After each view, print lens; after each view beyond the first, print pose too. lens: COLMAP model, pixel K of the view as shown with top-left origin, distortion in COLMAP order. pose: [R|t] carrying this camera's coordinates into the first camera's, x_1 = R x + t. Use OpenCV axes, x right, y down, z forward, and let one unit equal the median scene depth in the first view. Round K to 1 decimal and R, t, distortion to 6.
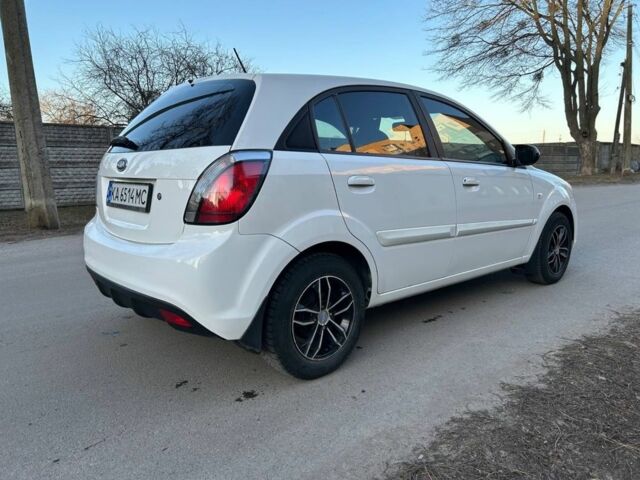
lens RADIAL K [[475.7, 0, 317.9], [0, 475.7, 236.9], [0, 0, 1]] dist [0.036052, -0.026636]
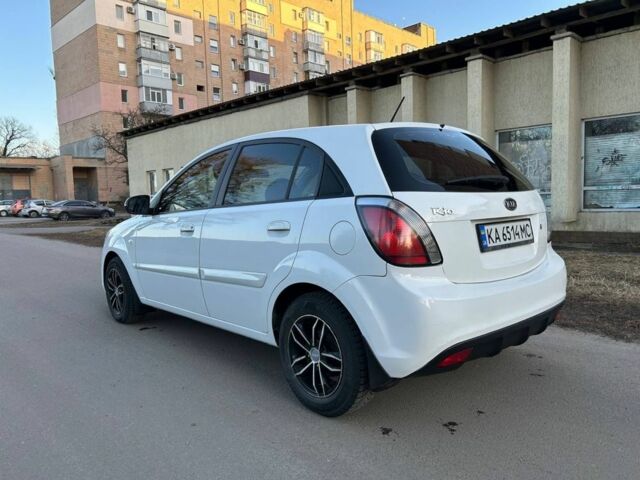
lens RADIAL K [[475.7, 0, 322.8], [0, 475.7, 240.7], [0, 0, 1]] dist [0.036052, -0.026636]
pose [[0.006315, -0.082530, 0.996569, -0.104611], [0.182567, 0.979934, 0.079995, -0.016676], [-0.983173, 0.181435, 0.021256, 0.101216]]
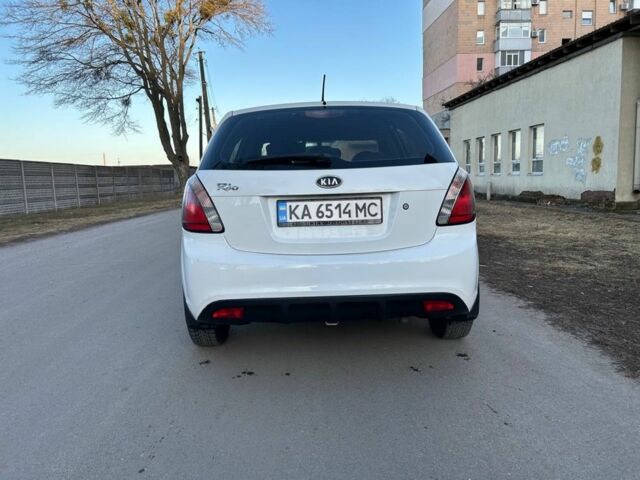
lens RADIAL K [[475.7, 0, 316.7], [0, 475.7, 242.7], [0, 0, 1]] dist [0.036052, -0.026636]
pose [[0.662533, -0.114567, 0.740219, -0.086623], [0.139602, 0.989805, 0.028246, -0.003998], [-0.735908, 0.084623, 0.671772, 0.026008]]
